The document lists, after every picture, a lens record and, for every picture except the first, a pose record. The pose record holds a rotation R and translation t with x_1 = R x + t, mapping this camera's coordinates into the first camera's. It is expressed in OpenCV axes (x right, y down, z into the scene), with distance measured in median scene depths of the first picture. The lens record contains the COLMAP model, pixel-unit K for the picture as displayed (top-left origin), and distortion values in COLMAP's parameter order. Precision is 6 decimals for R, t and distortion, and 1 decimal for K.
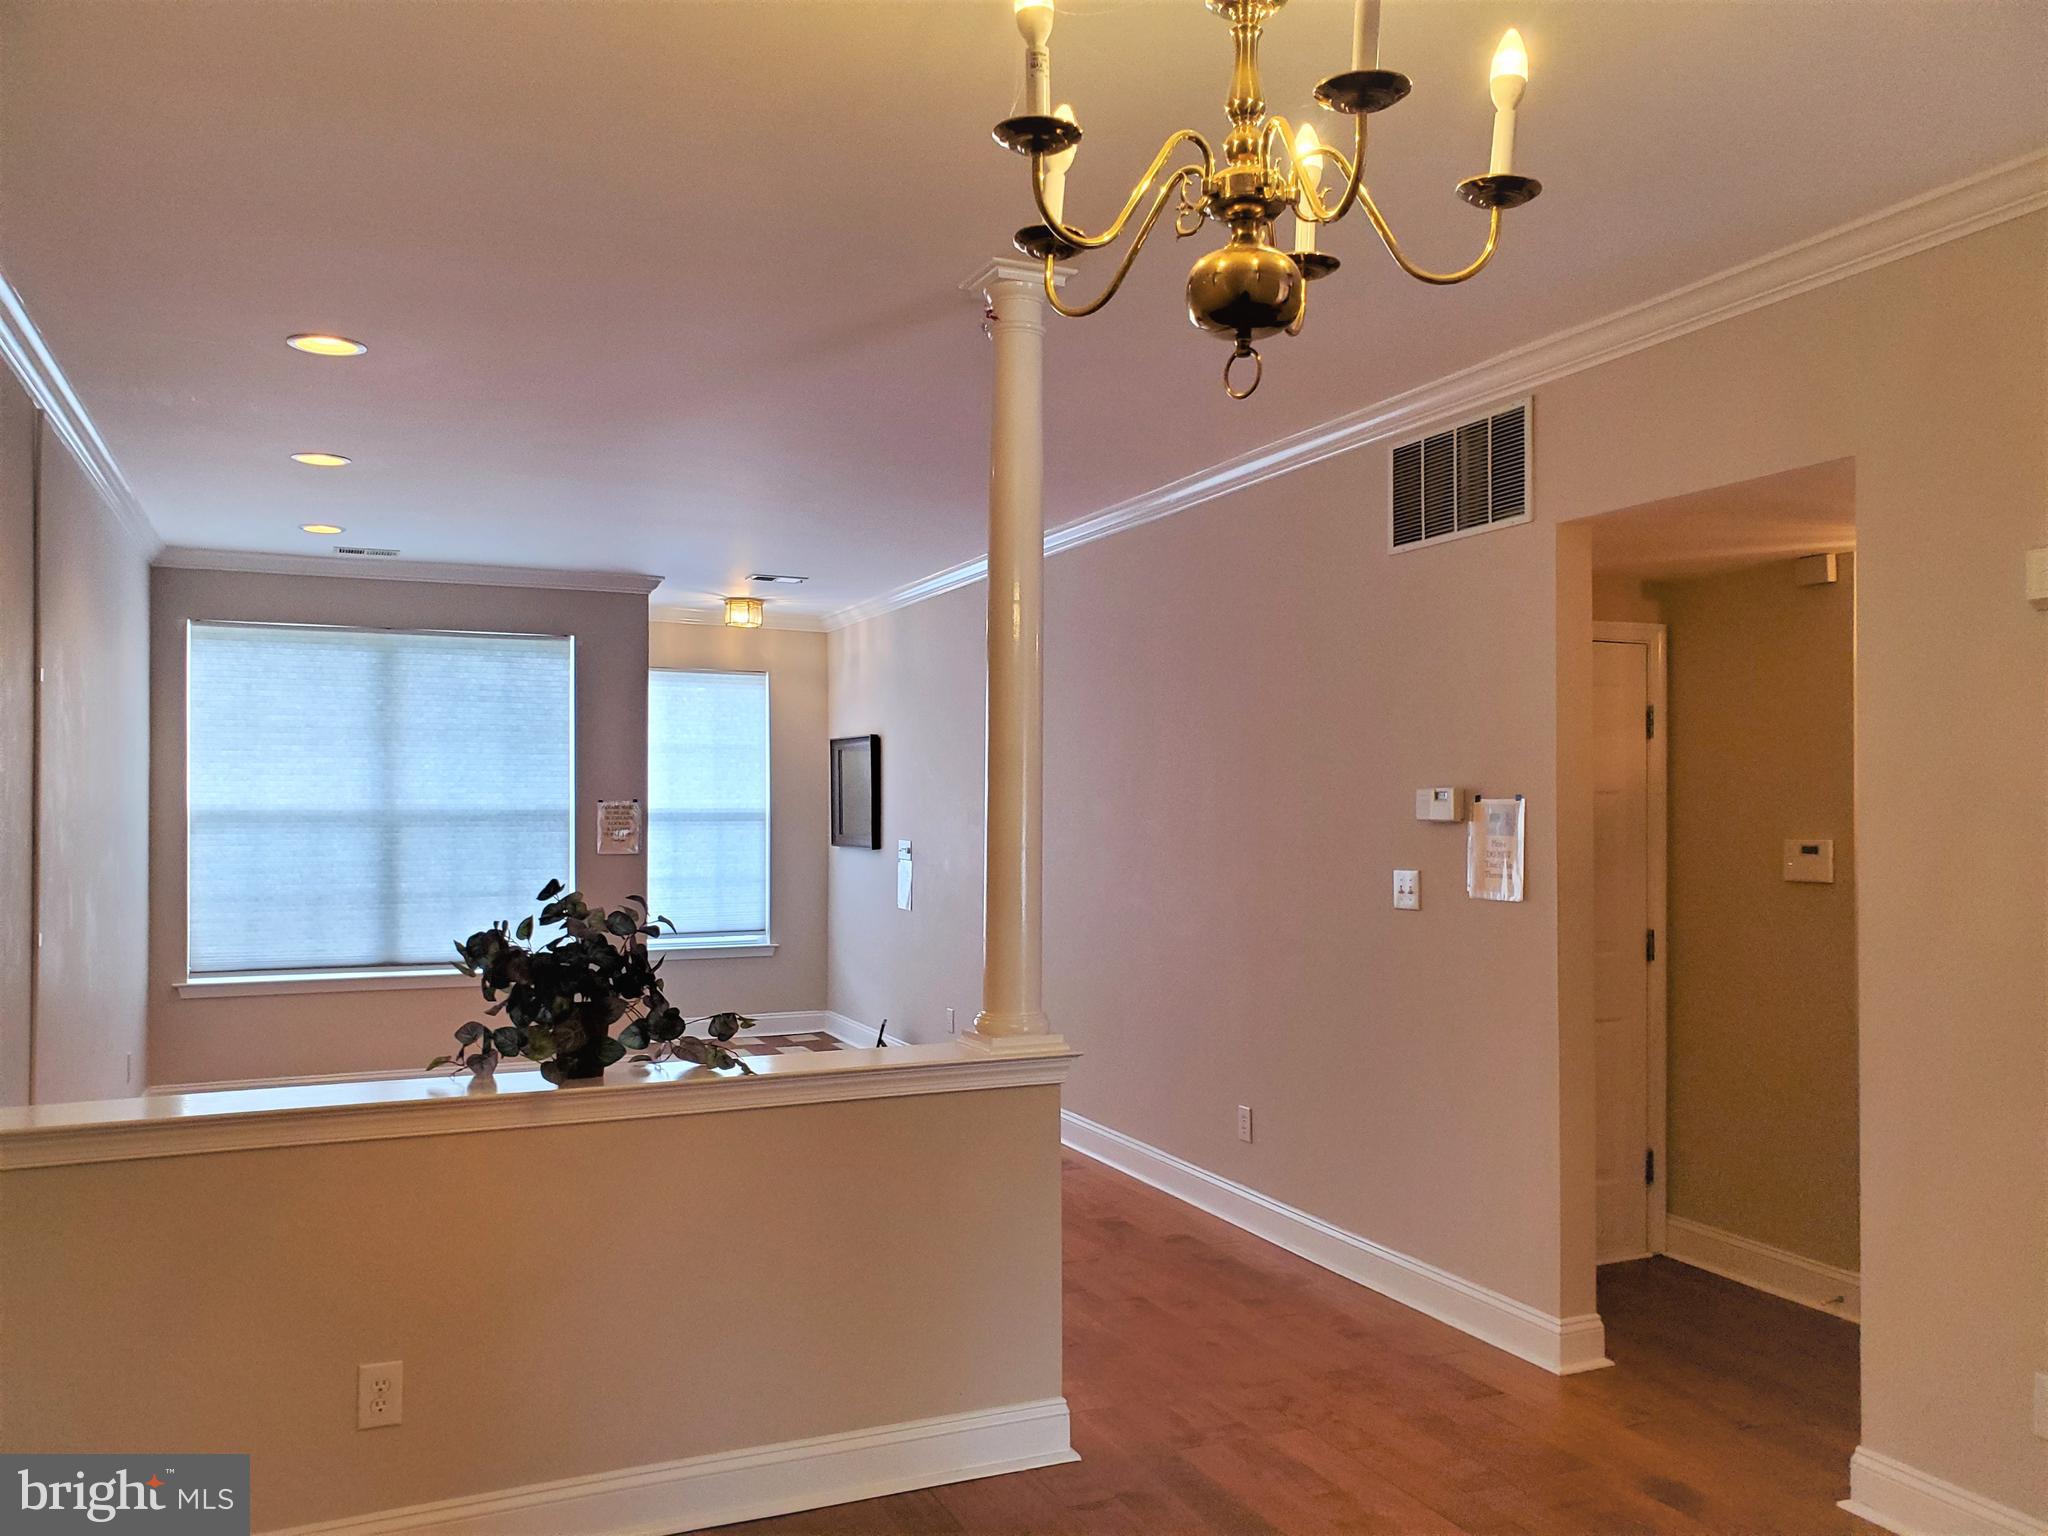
lens RADIAL K [[1579.8, 0, 1039.8], [0, 1579.8, 792.6], [0, 0, 1]] dist [0.002832, 0.005876]
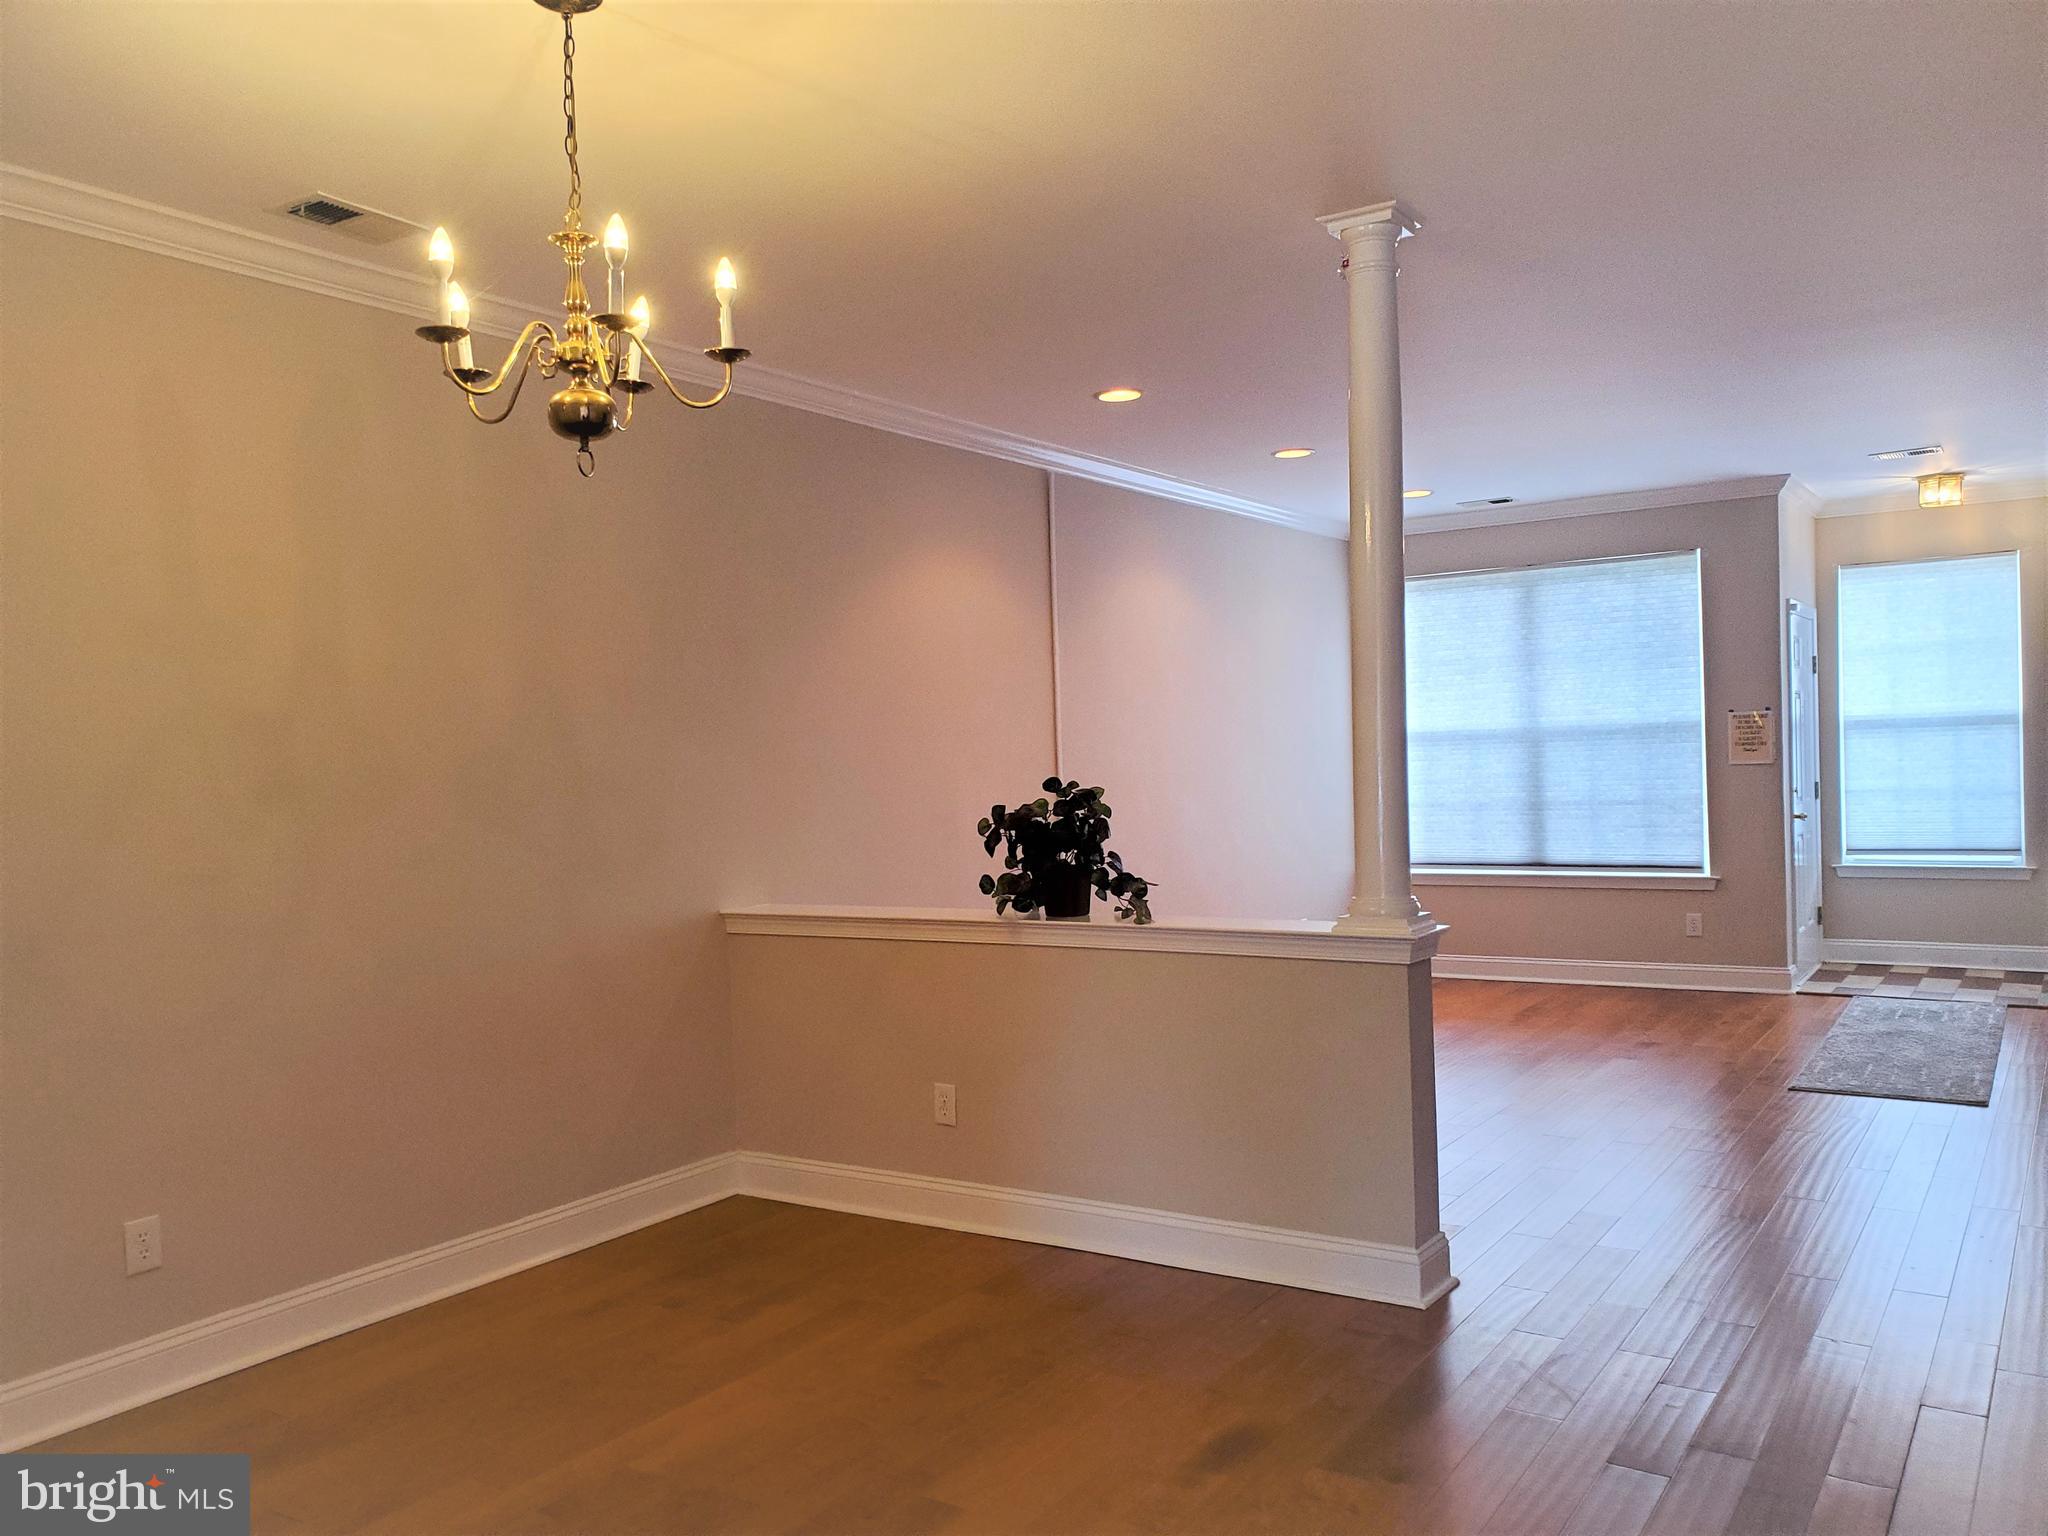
lens RADIAL K [[1579.4, 0, 1008.5], [0, 1579.4, 789.8], [0, 0, 1]] dist [0.000453, 0.005423]
pose [[0.516233, -0.002109, -0.856446, 0.601953], [0.042627, 0.998821, 0.023234, 0.022343], [0.855387, -0.048502, 0.515714, 0.164507]]
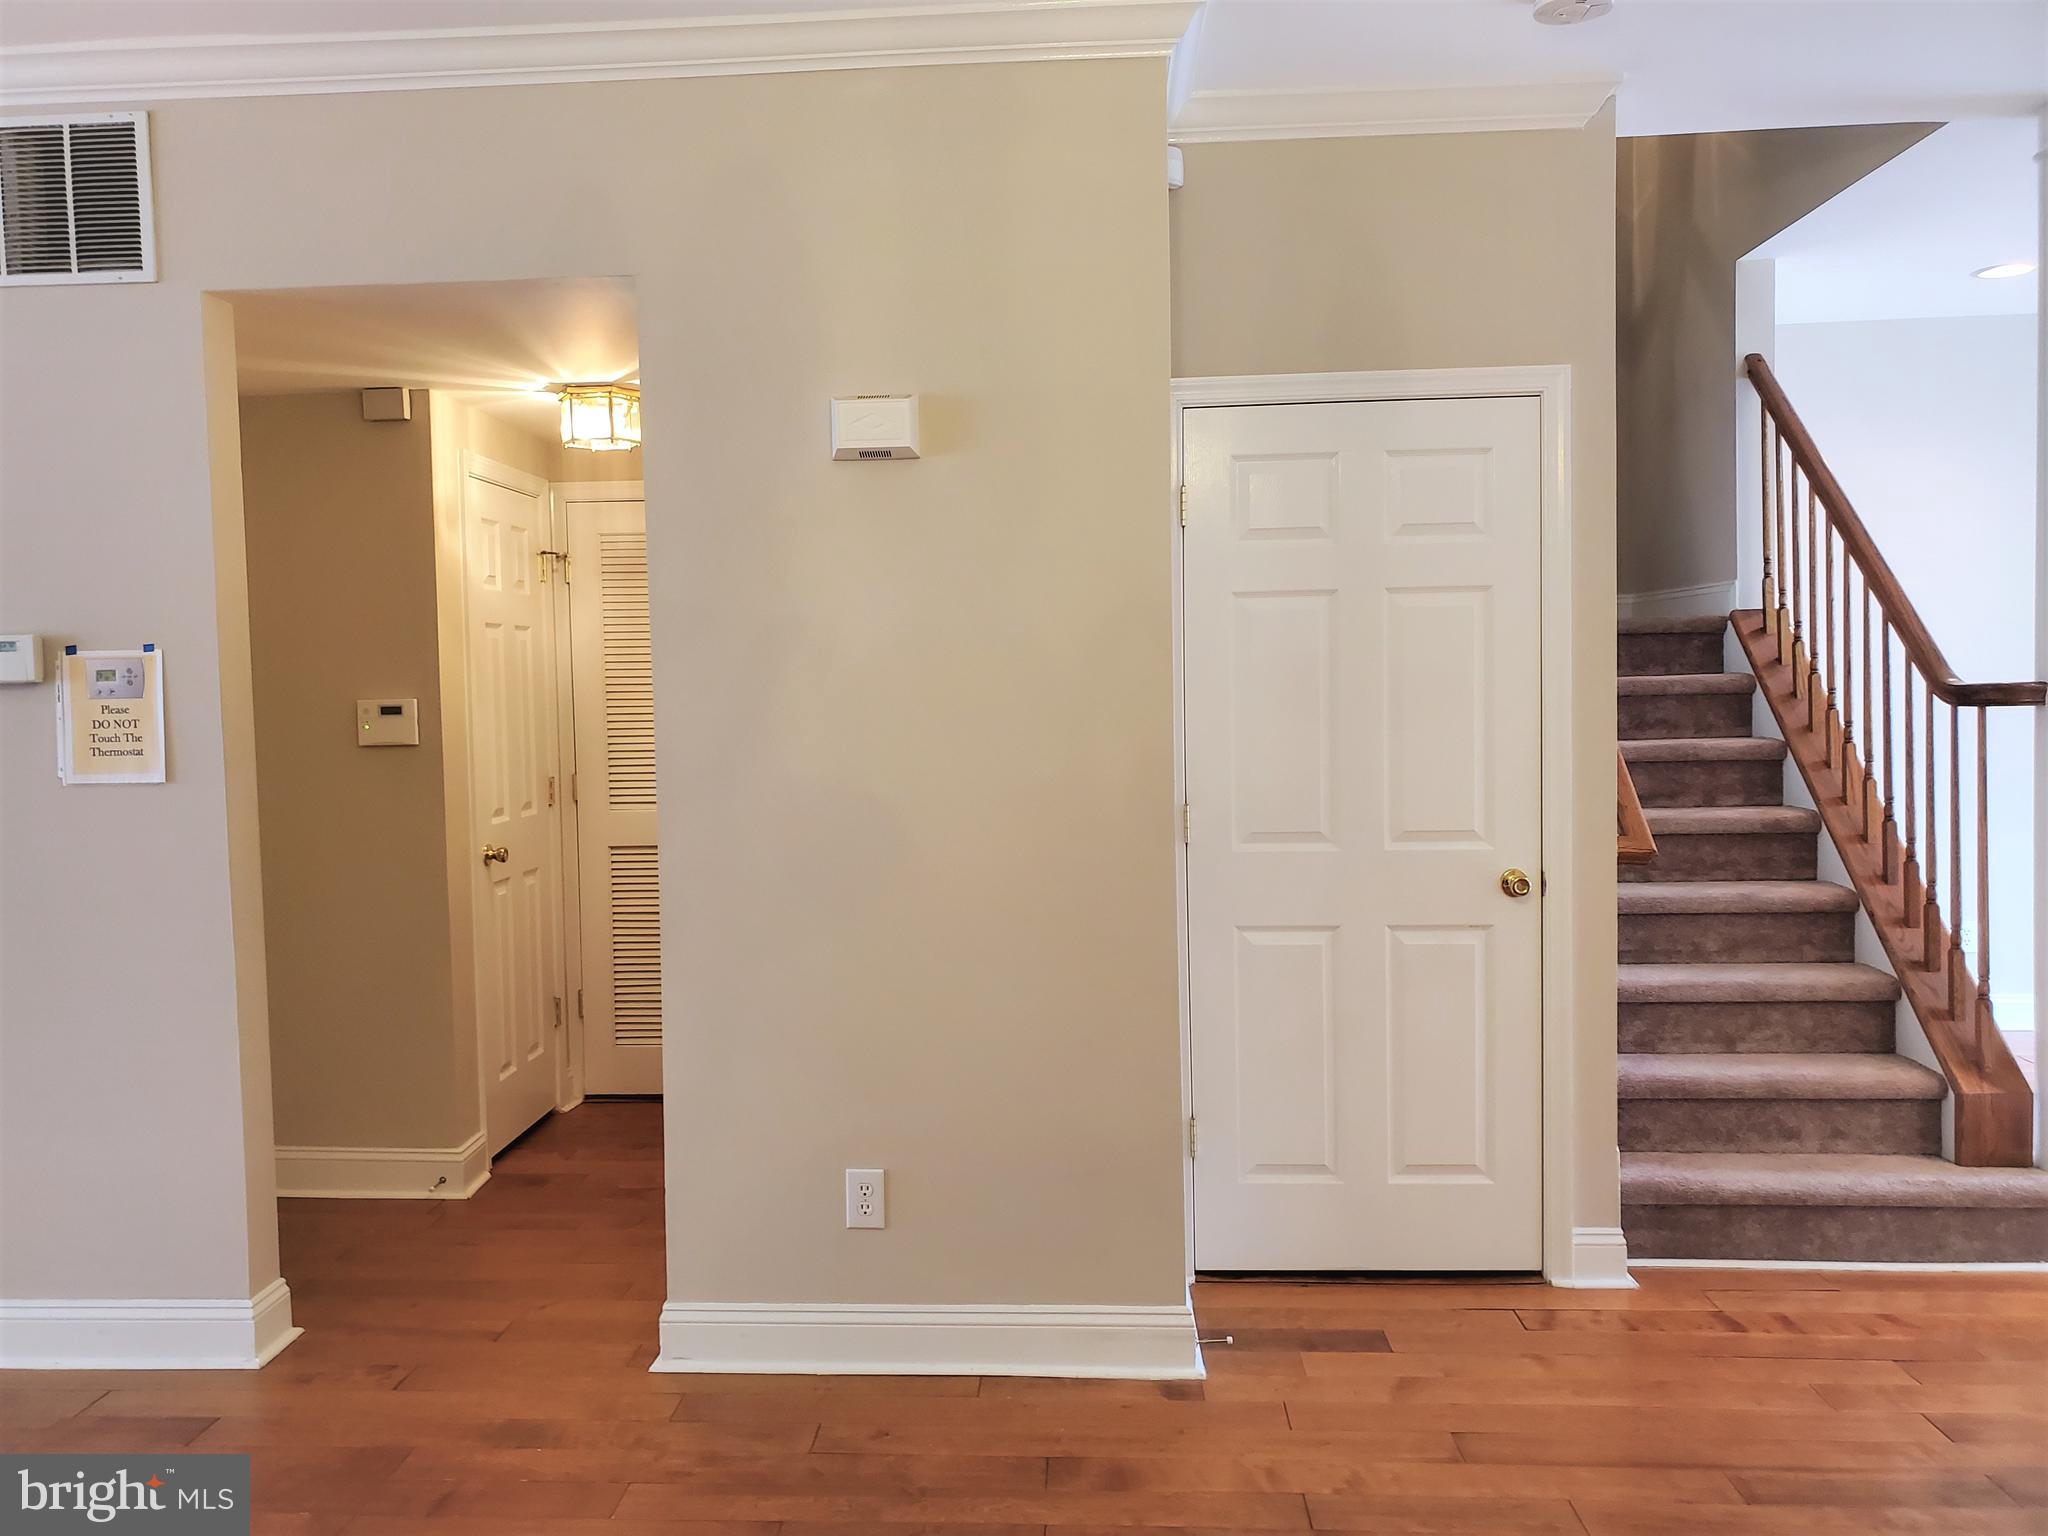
lens RADIAL K [[1595.2, 0, 1080.0], [0, 1595.2, 743.1], [0, 0, 1]] dist [0.030691, 0.006995]
pose [[0.477897, -0.049764, 0.877005, -0.160407], [0.011903, 0.998669, 0.050181, 0.014815], [-0.878335, -0.013542, 0.477853, 0.228414]]
